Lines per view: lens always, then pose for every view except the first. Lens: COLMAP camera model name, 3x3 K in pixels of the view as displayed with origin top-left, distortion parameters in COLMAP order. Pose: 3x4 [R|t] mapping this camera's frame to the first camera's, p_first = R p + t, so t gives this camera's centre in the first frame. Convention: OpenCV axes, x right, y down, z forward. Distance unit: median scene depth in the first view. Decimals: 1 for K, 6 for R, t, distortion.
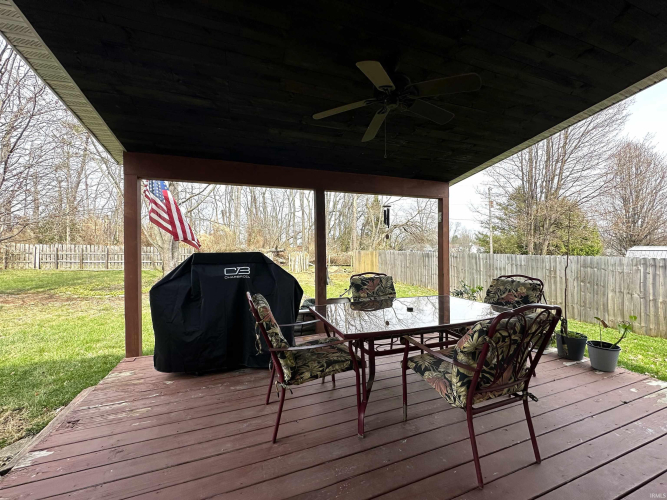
lens RADIAL K [[266.5, 0, 333.4], [0, 266.5, 251.6], [0, 0, 1]] dist [-0.007841, -0.000015]
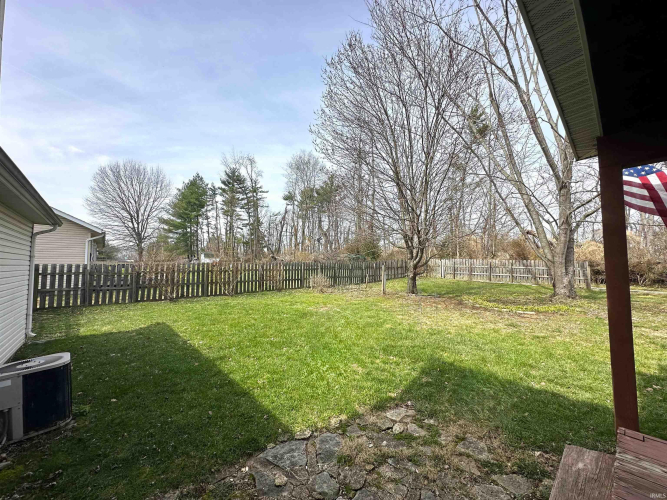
lens RADIAL K [[266.5, 0, 333.4], [0, 266.5, 251.6], [0, 0, 1]] dist [-0.007841, -0.000015]
pose [[0.355510, -0.042127, -0.933722, -0.112892], [-0.001821, 0.998951, -0.045764, -0.008339], [0.934671, 0.017970, 0.355061, 0.009483]]
